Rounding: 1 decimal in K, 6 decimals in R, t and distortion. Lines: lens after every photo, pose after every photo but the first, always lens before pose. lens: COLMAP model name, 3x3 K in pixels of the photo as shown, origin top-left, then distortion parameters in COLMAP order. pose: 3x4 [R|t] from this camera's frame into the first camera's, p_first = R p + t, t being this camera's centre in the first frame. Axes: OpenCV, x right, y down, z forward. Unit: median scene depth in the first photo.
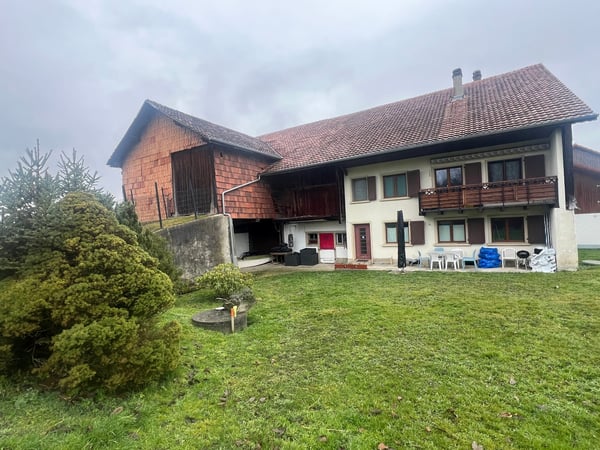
lens RADIAL K [[440.4, 0, 300.0], [0, 440.4, 225.0], [0, 0, 1]] dist [-0.002532, -0.001914]
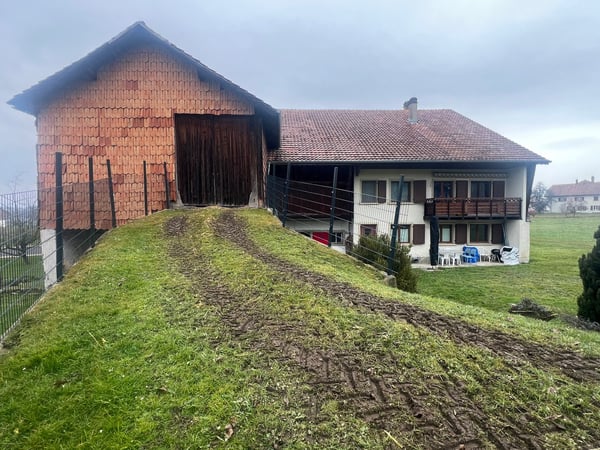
lens RADIAL K [[440.4, 0, 300.0], [0, 440.4, 225.0], [0, 0, 1]] dist [-0.002532, -0.001914]
pose [[0.665533, 0.024625, 0.745962, -0.792018], [-0.036053, 0.999350, -0.000823, 0.004879], [-0.745497, -0.026347, 0.665988, 0.462263]]
